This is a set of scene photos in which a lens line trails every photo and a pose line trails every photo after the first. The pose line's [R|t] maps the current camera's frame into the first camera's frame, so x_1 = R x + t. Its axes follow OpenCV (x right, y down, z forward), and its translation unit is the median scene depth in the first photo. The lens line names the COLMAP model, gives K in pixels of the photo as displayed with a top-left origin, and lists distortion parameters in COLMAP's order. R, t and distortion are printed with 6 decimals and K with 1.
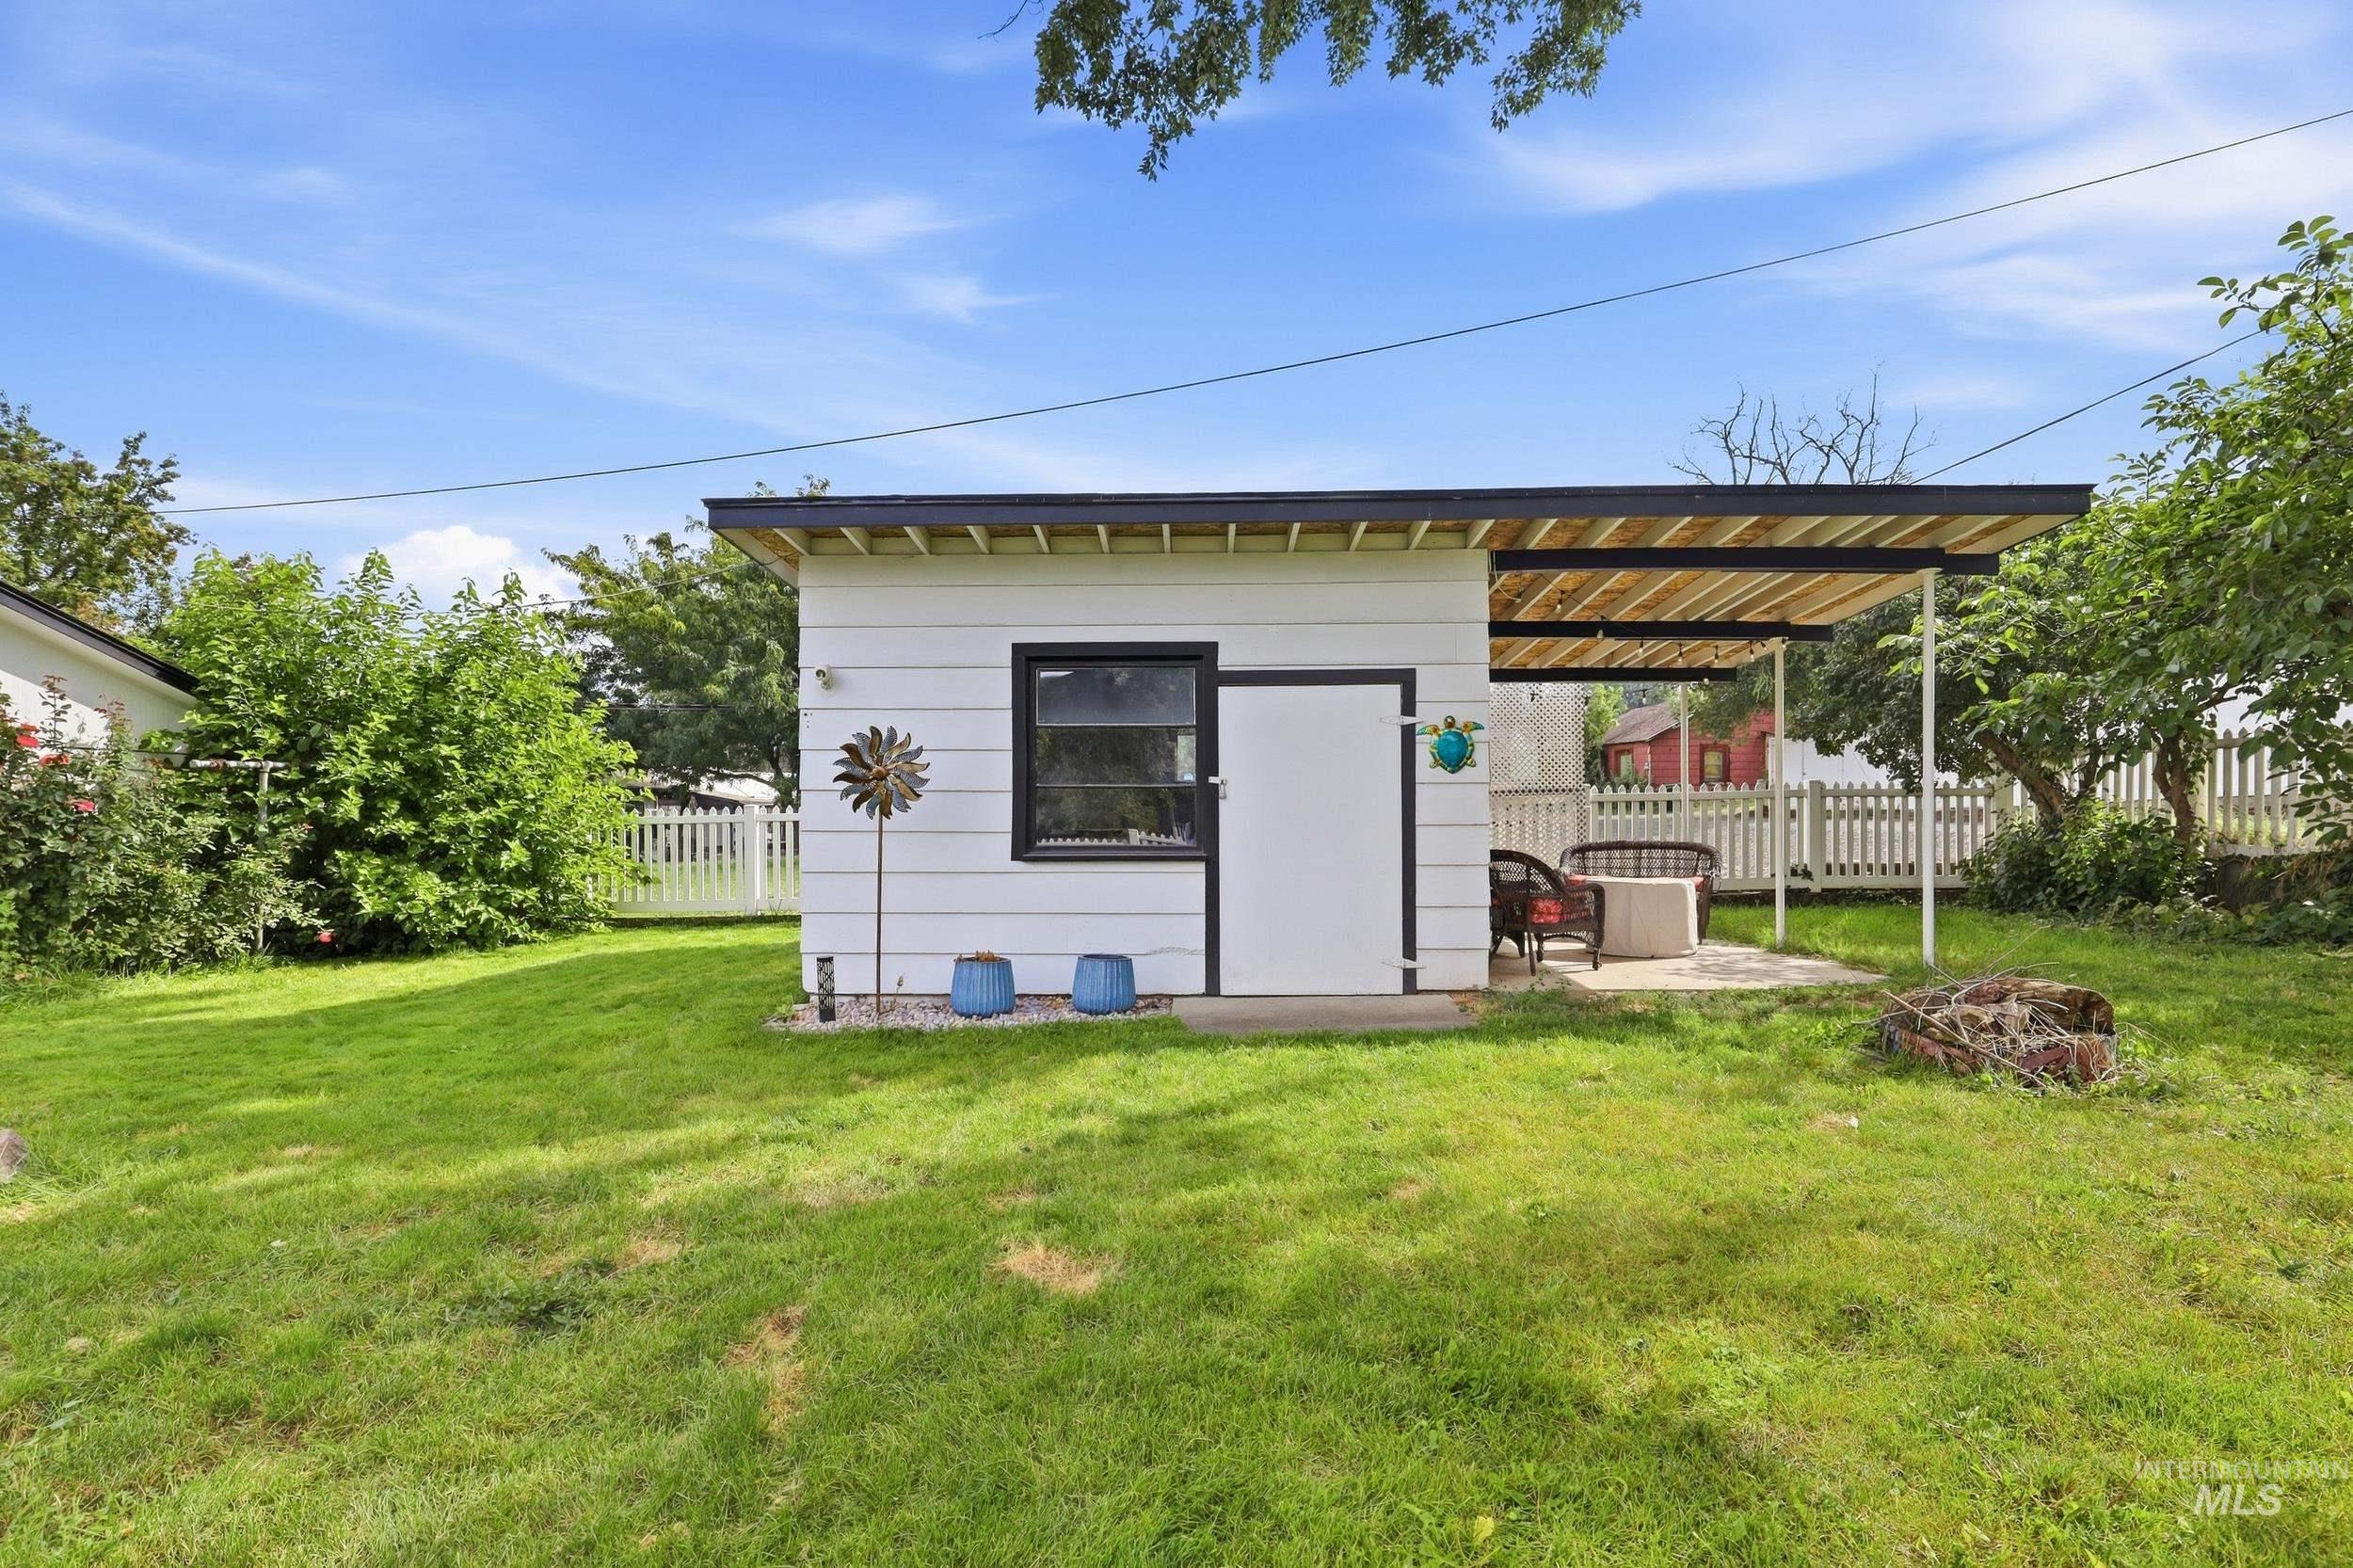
lens RADIAL K [[1095.2, 0, 1176.5], [0, 1095.2, 808.0], [0, 0, 1]] dist [-0.016141, 0.013670]
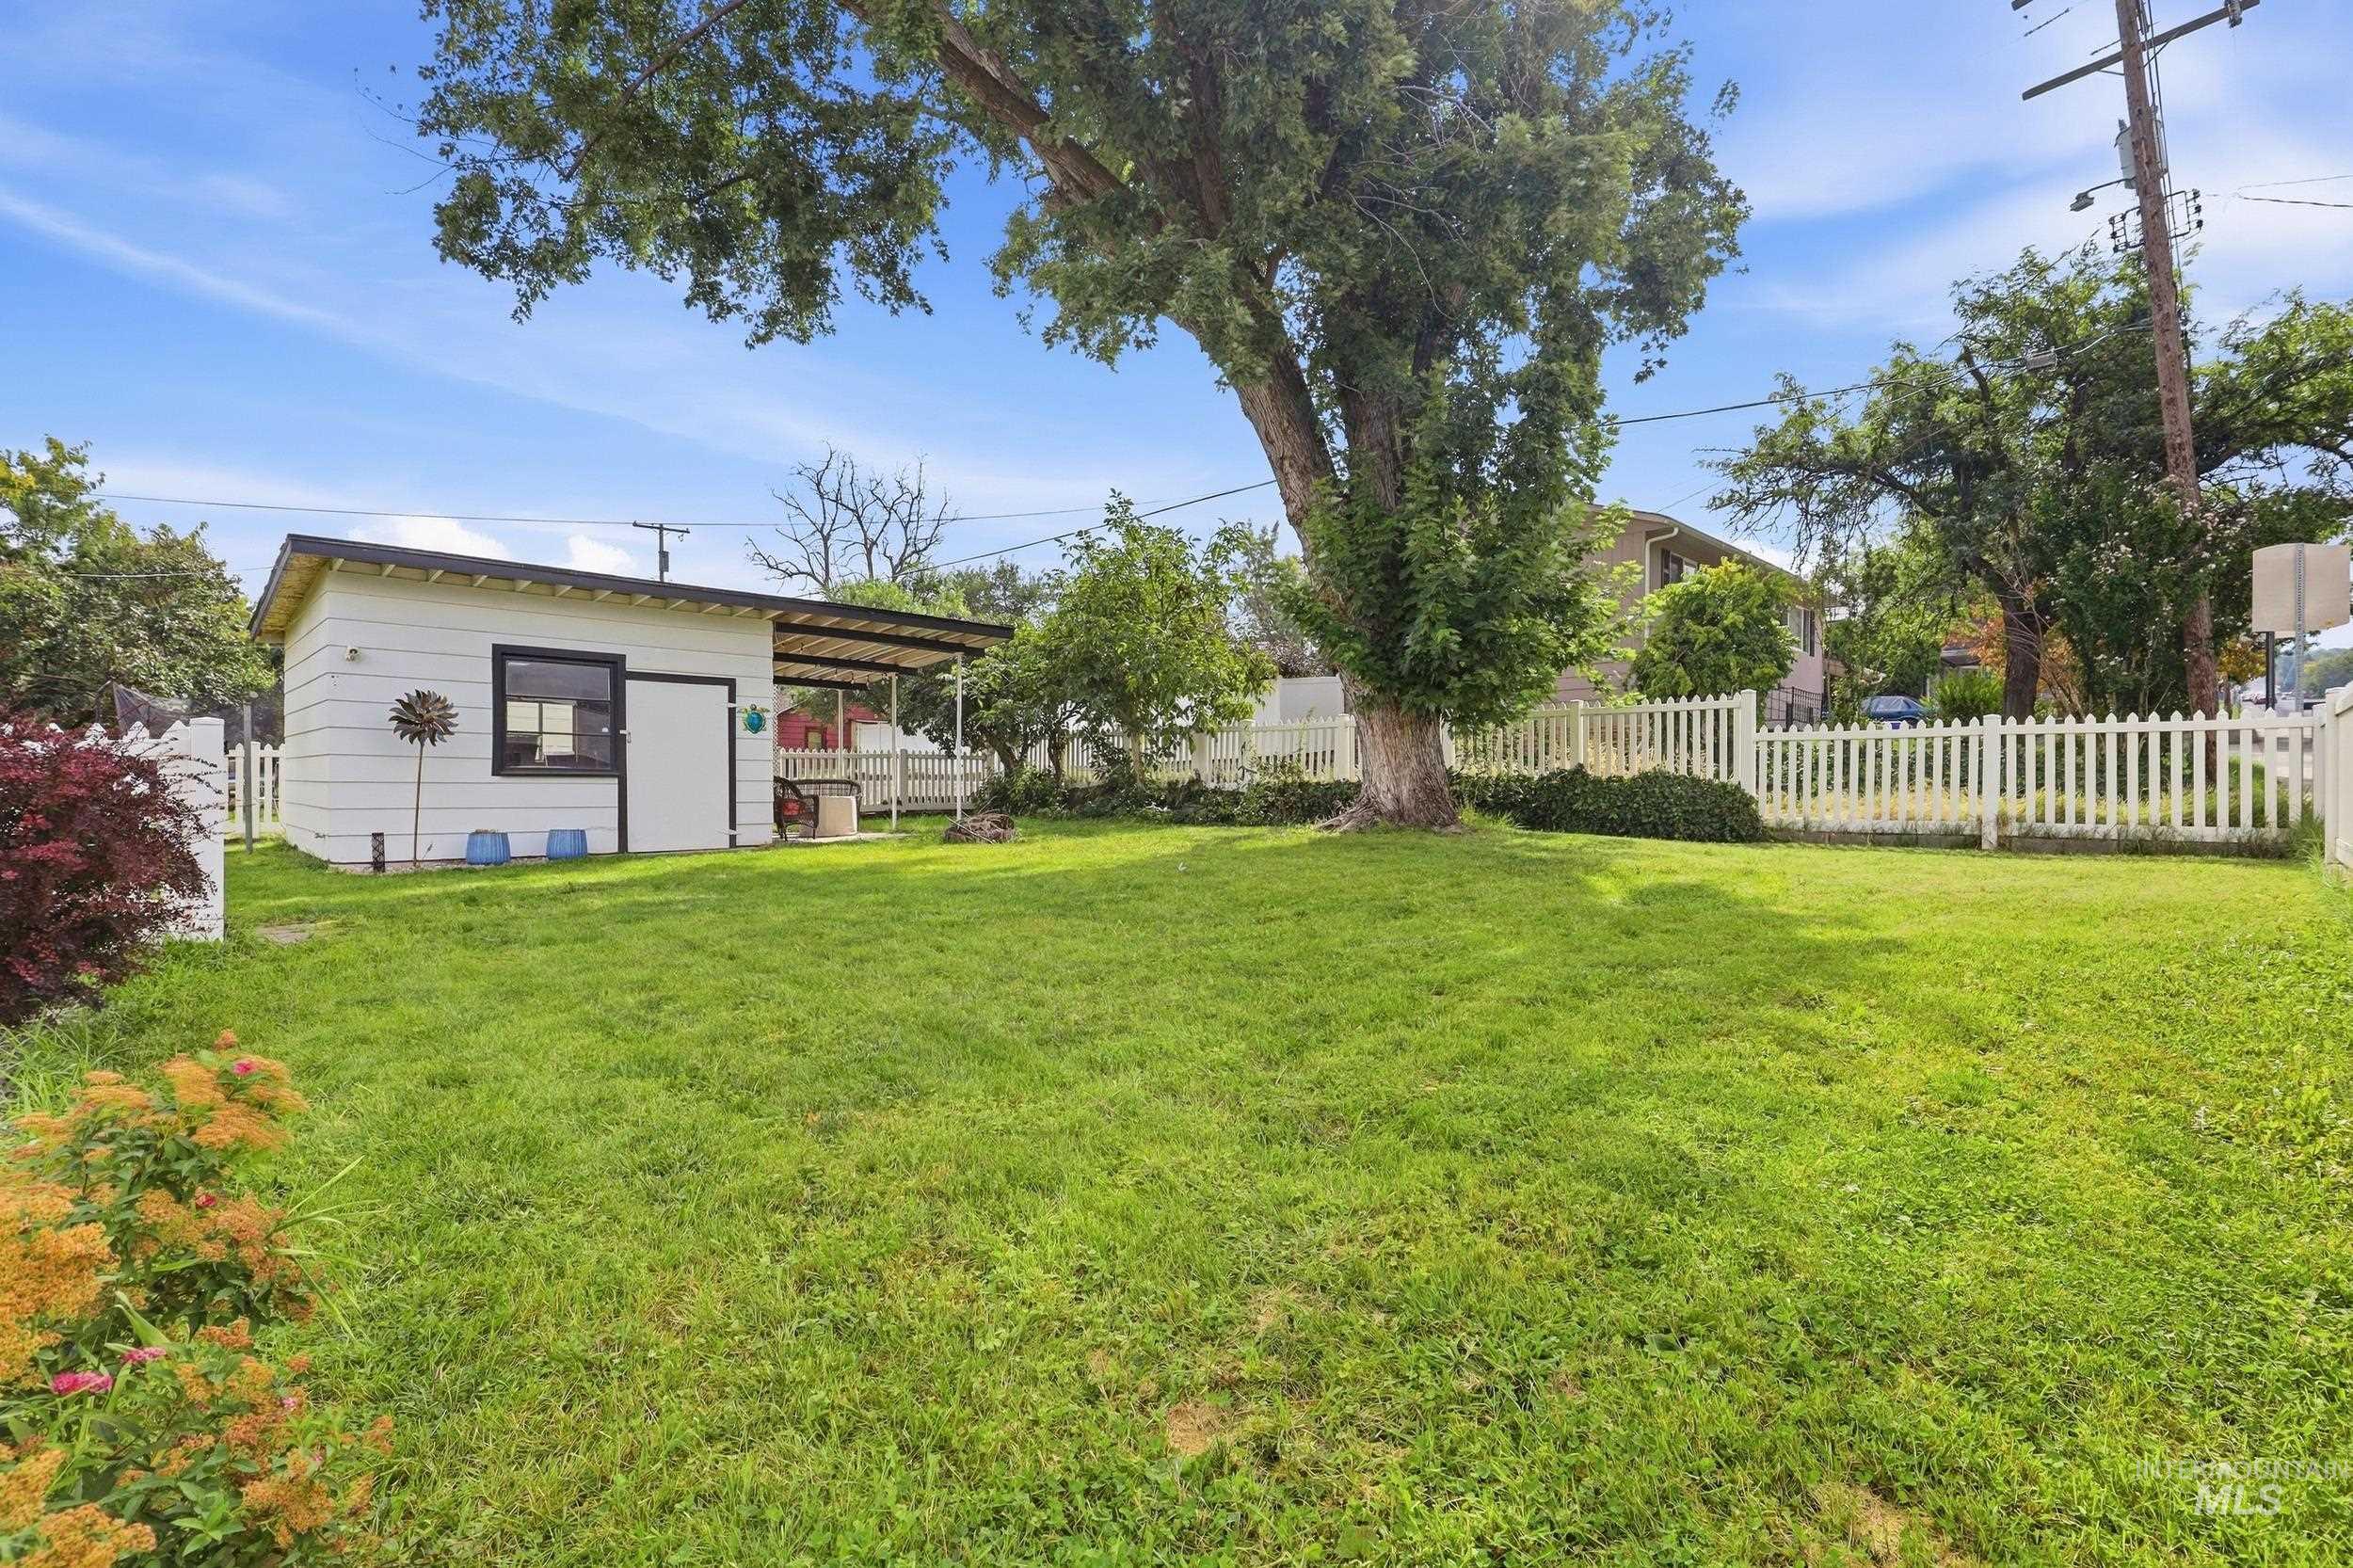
lens RADIAL K [[1055.6, 0, 1173.3], [0, 1055.6, 779.8], [0, 0, 1]] dist [0.000210, 0.000058]
pose [[0.687665, 0.008567, 0.725977, -0.444152], [-0.003224, 0.999957, -0.008747, 0.047583], [-0.726021, 0.003675, 0.687663, -0.617396]]
